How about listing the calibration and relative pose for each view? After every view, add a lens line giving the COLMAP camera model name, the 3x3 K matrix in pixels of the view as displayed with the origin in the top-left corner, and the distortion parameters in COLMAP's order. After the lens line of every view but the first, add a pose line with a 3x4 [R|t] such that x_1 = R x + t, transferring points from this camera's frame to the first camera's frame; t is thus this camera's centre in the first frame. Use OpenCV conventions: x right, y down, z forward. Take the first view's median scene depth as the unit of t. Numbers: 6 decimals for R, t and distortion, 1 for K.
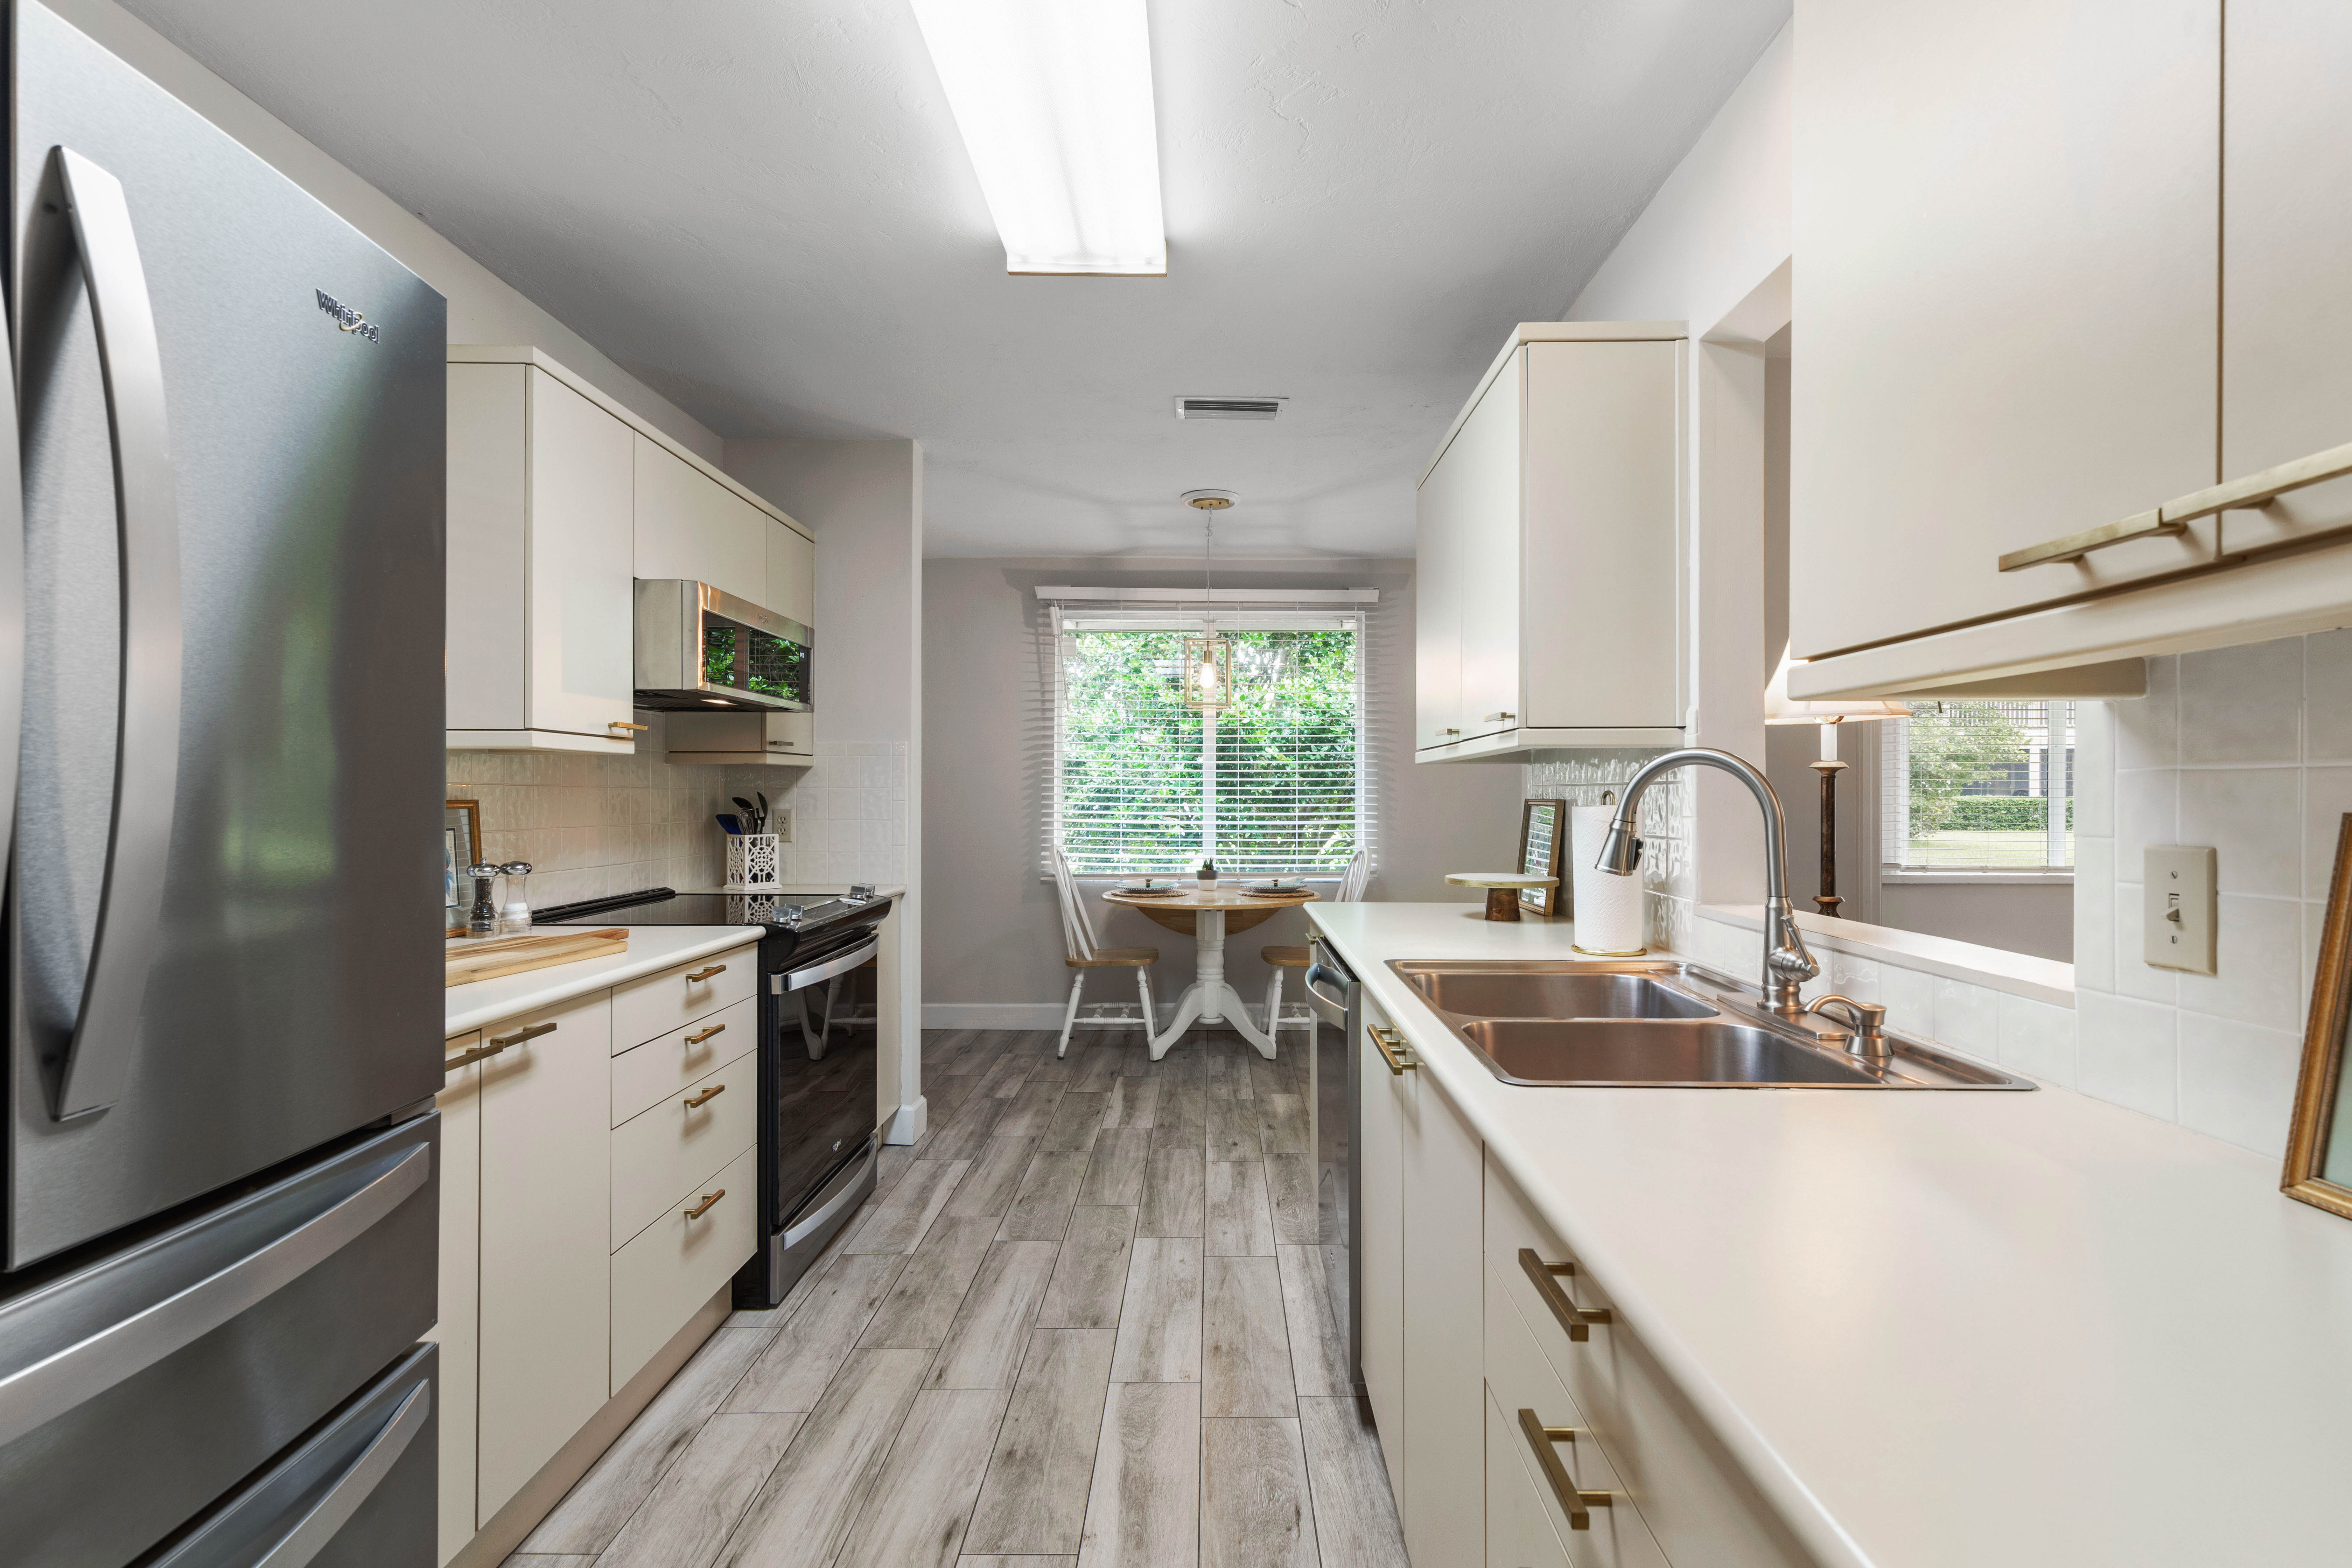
lens RADIAL K [[1063.0, 0, 1182.1], [0, 1063.0, 801.8], [0, 0, 1]] dist [-0.000158, -0.002356]
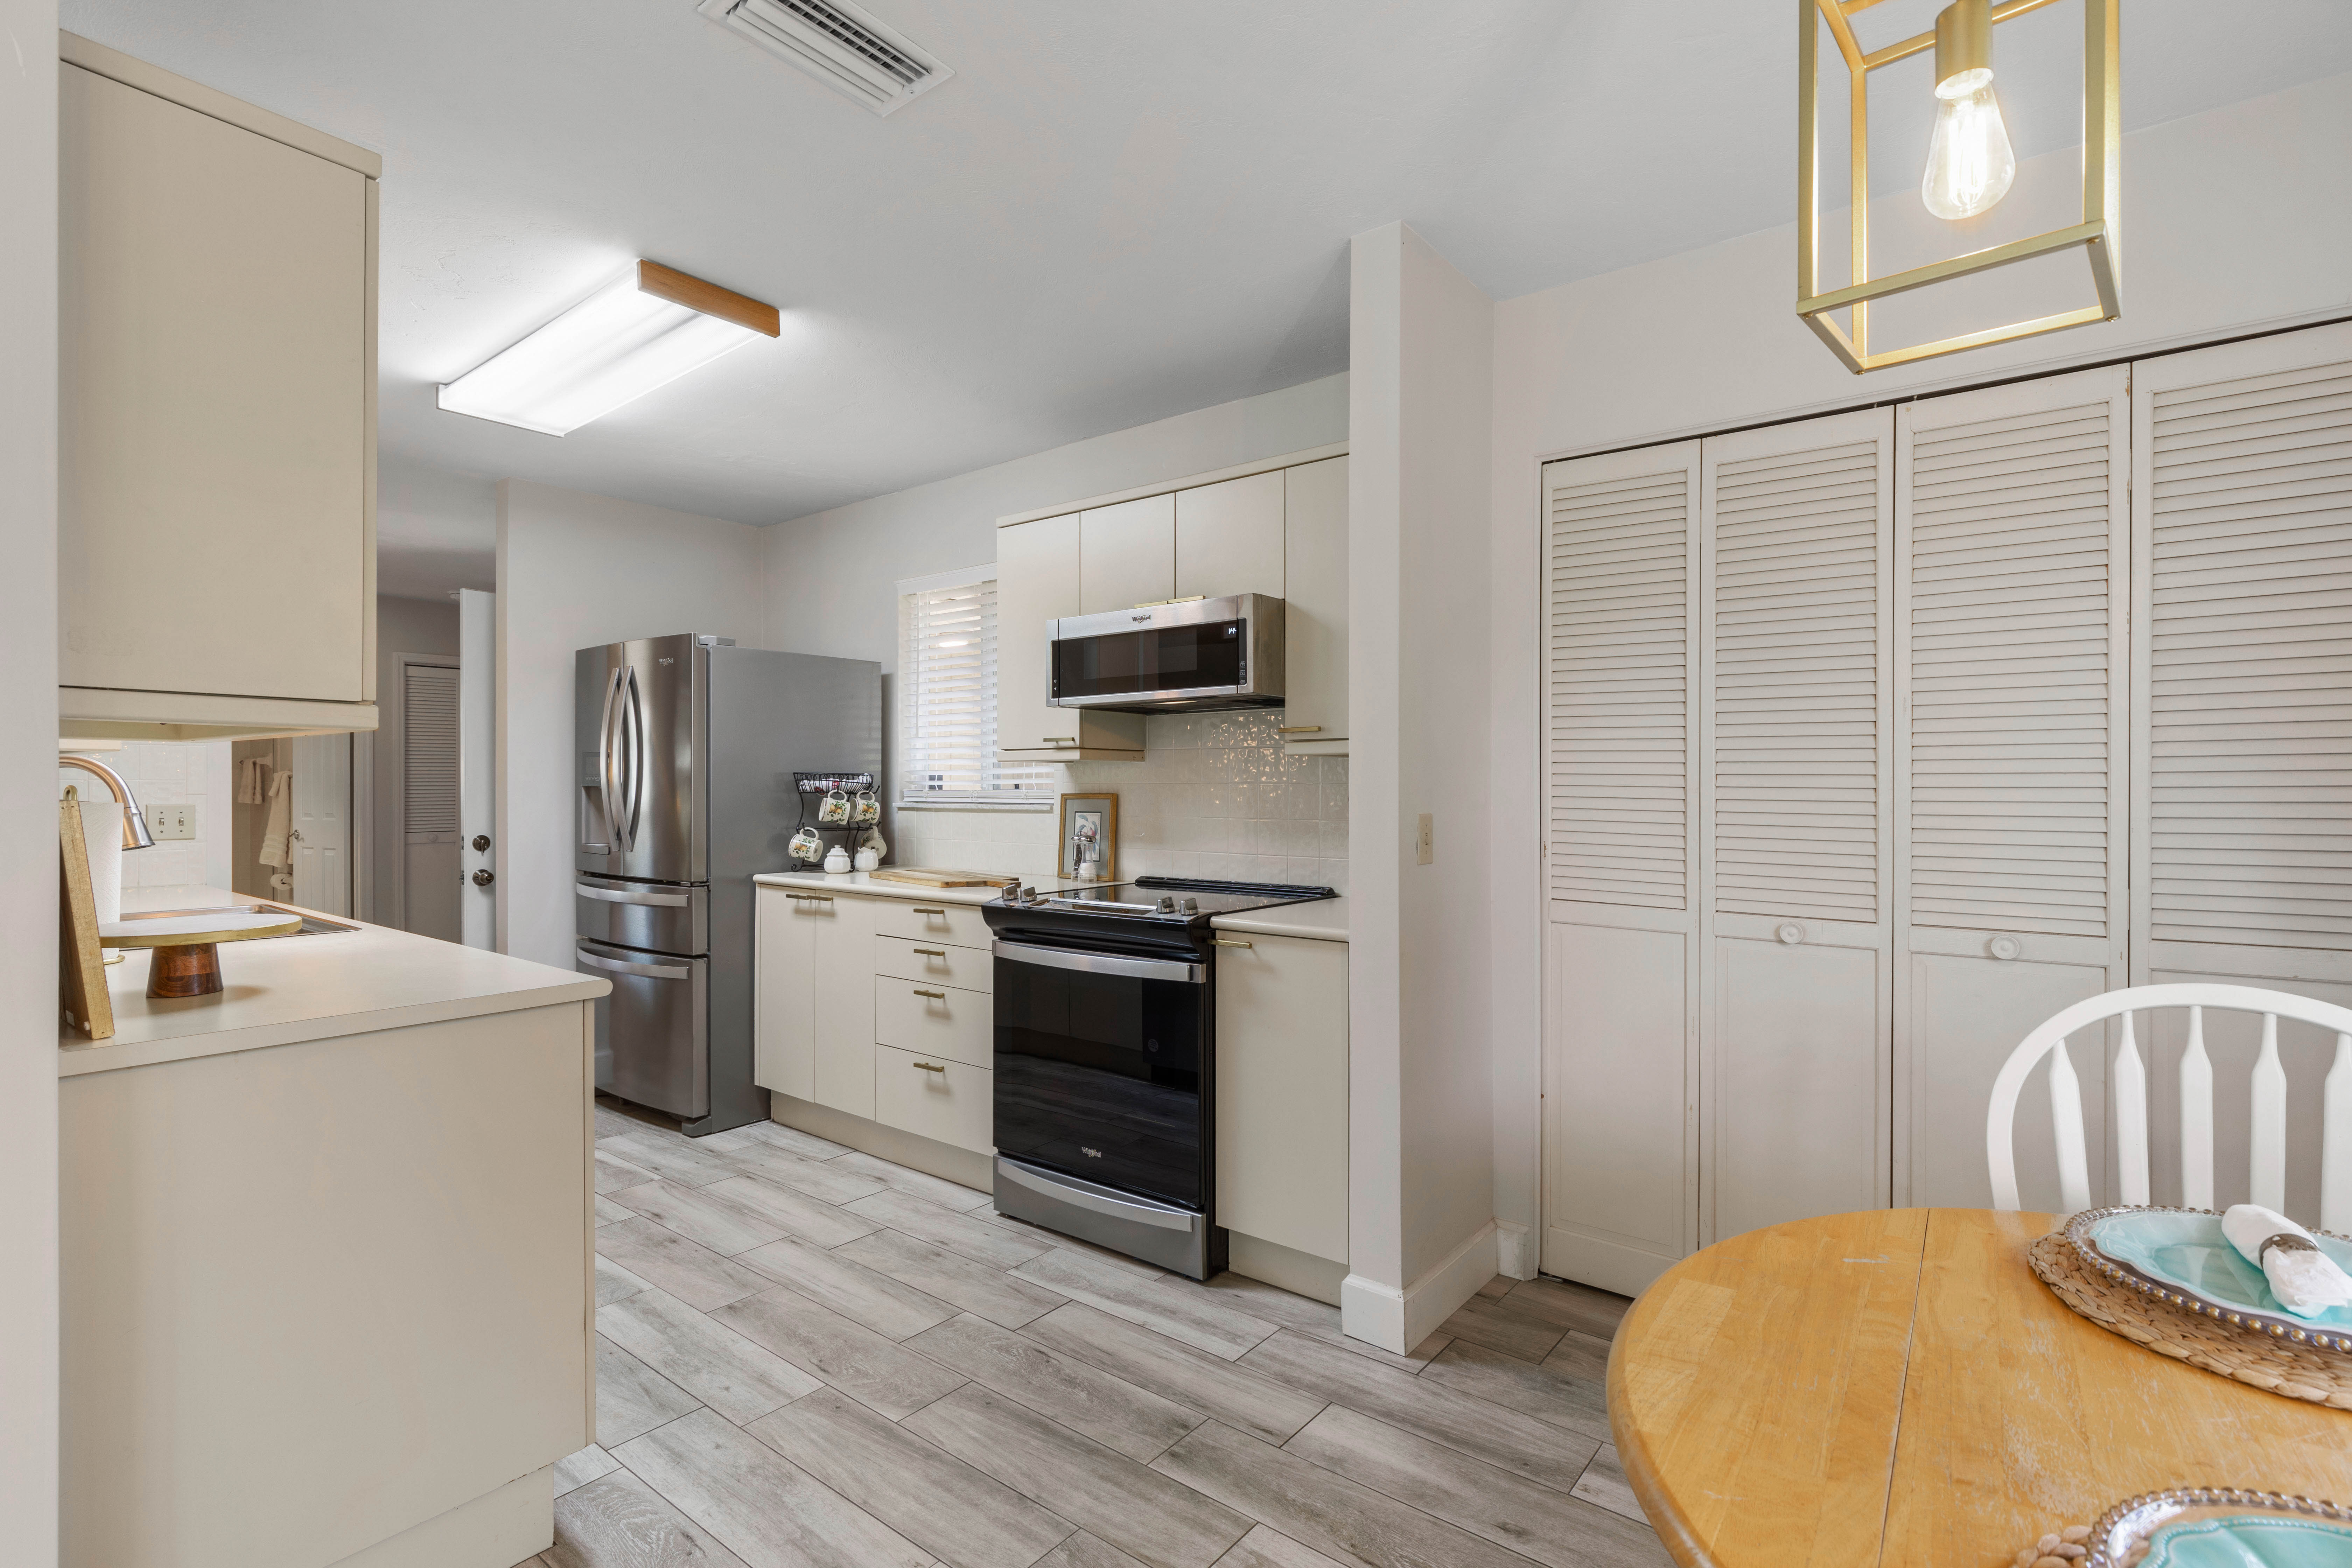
lens RADIAL K [[1092.1, 0, 1220.5], [0, 1092.1, 791.0], [0, 0, 1]] dist [-0.011213, 0.003745]
pose [[-0.582187, -0.000111, -0.813055, 0.336937], [-0.007329, 0.999960, 0.005111, -0.009661], [0.813022, 0.008935, -0.582165, 1.355576]]
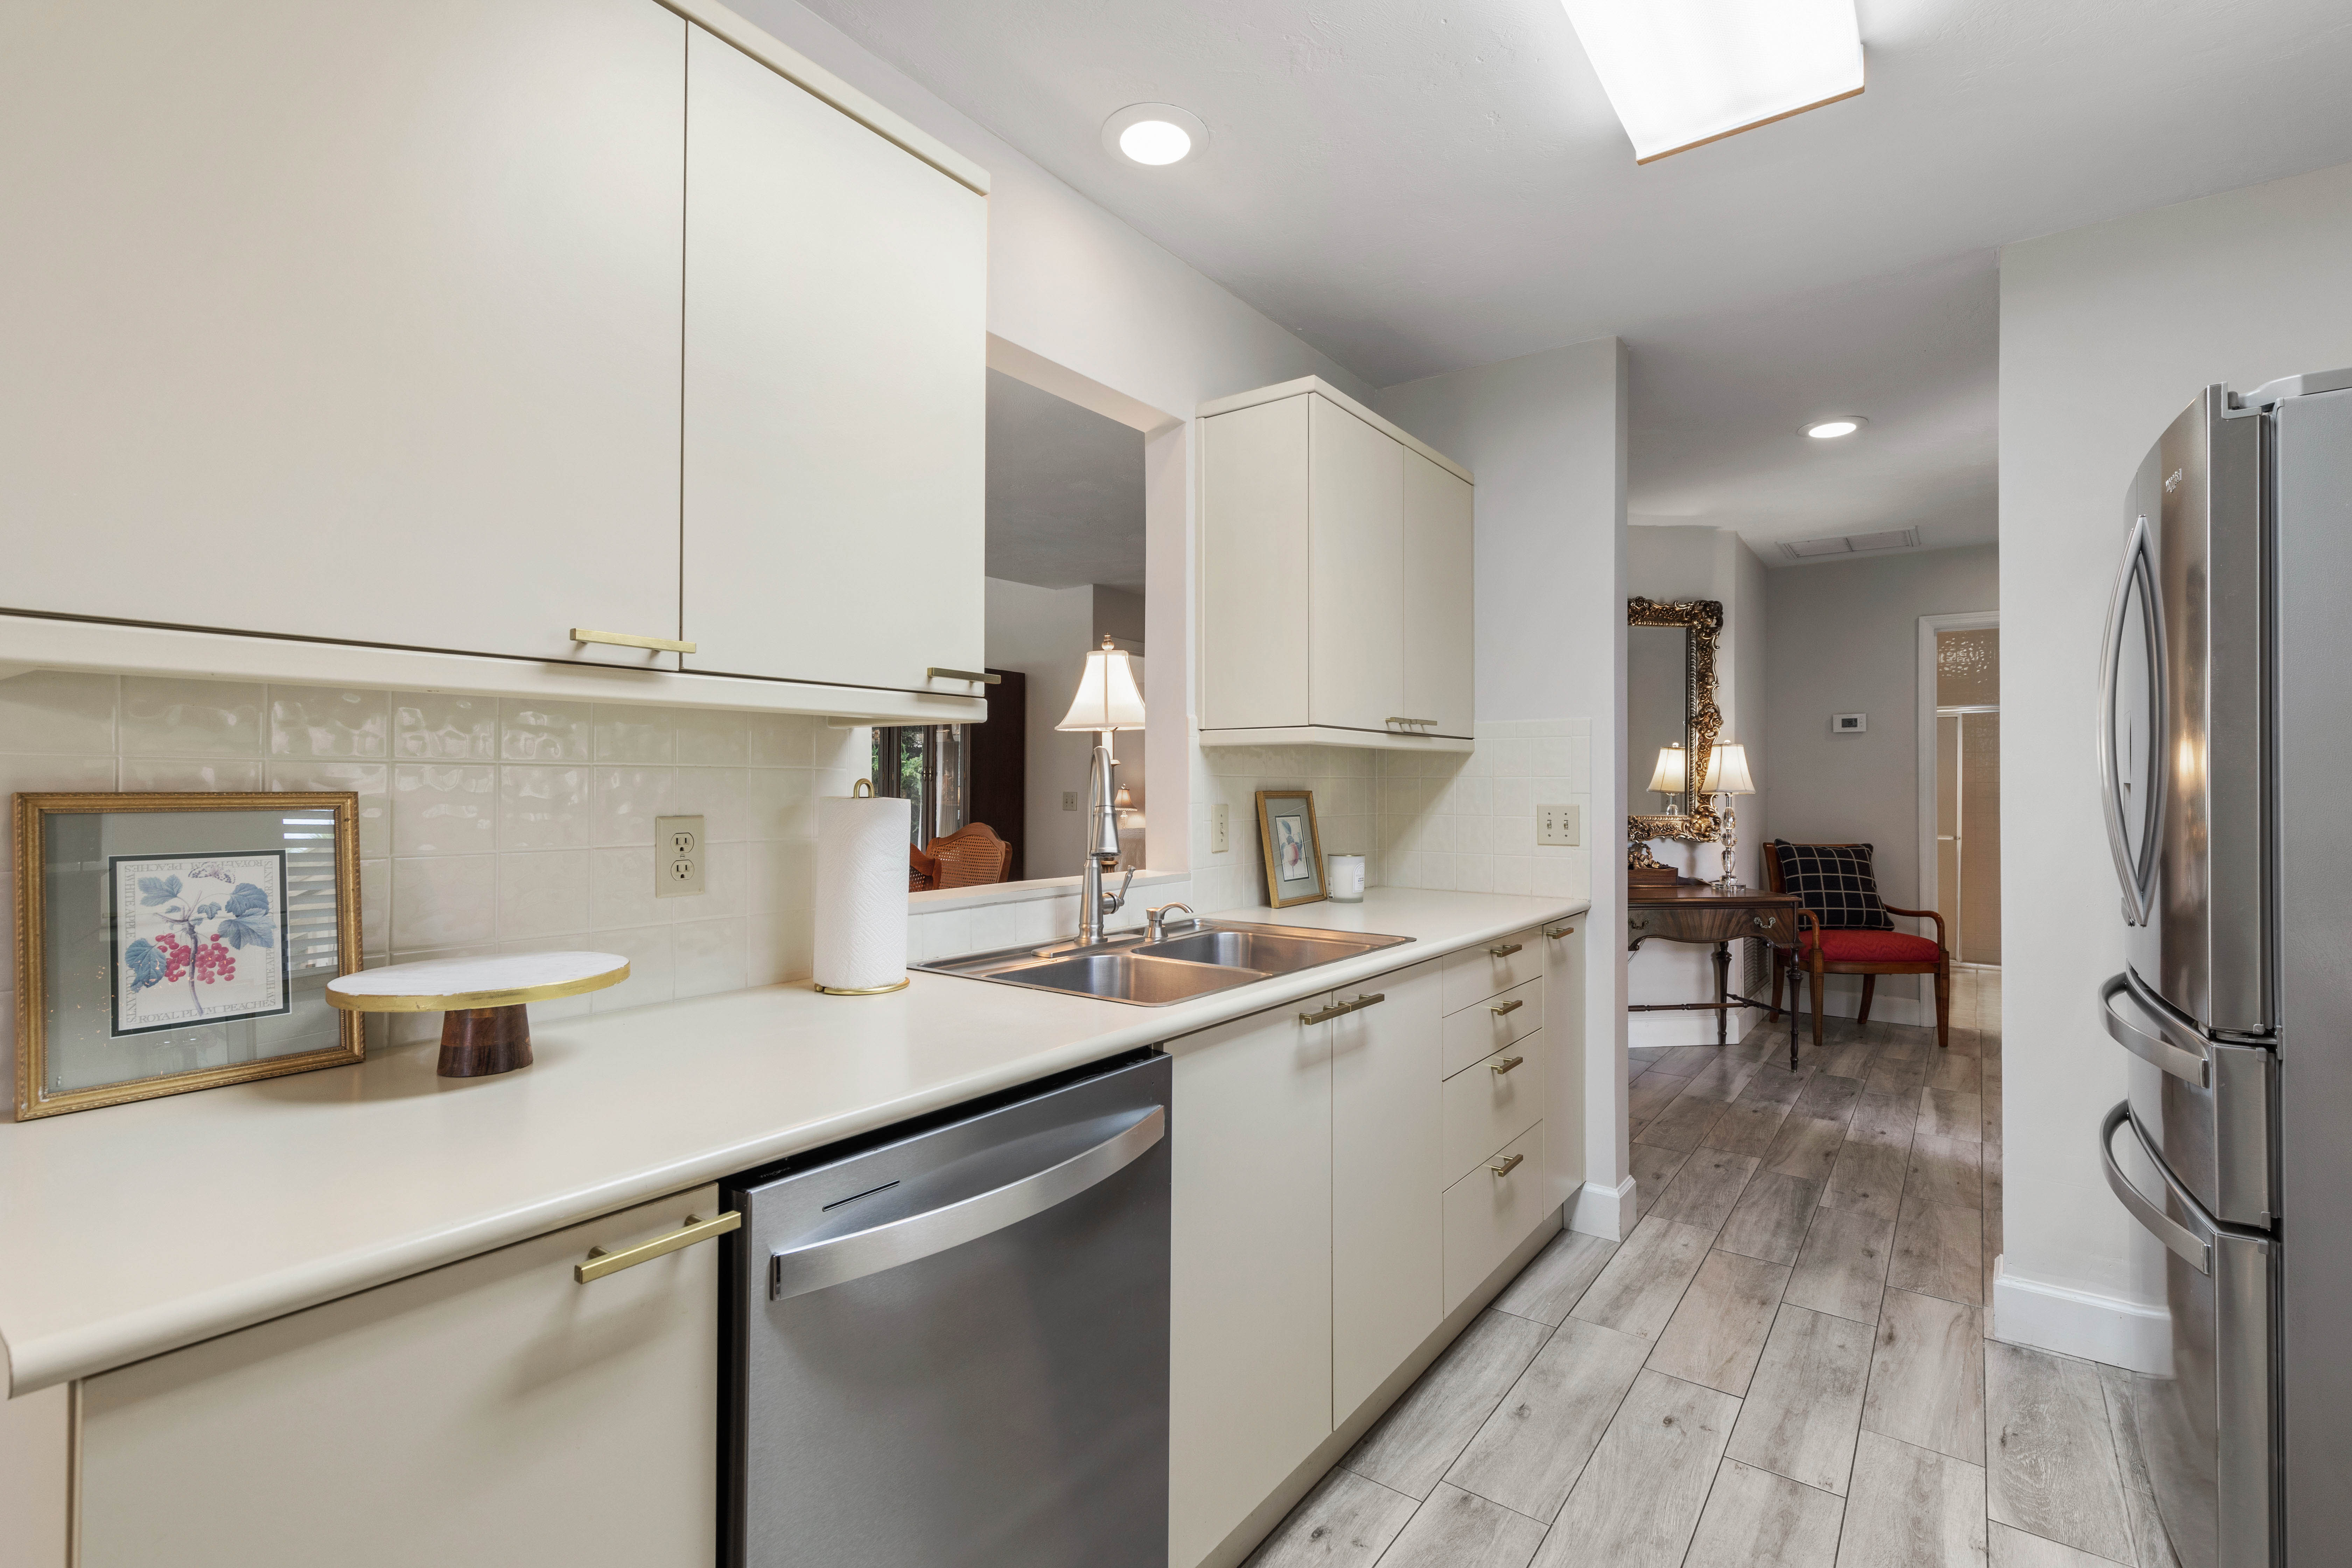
lens RADIAL K [[1063.0, 0, 1197.9], [0, 1063.0, 779.3], [0, 0, 1]] dist [-0.000158, -0.002356]
pose [[-0.815268, -0.001775, 0.579082, -0.151934], [-0.001626, 0.999998, 0.000776, -0.005350], [-0.579082, -0.000309, -0.815269, 0.860774]]
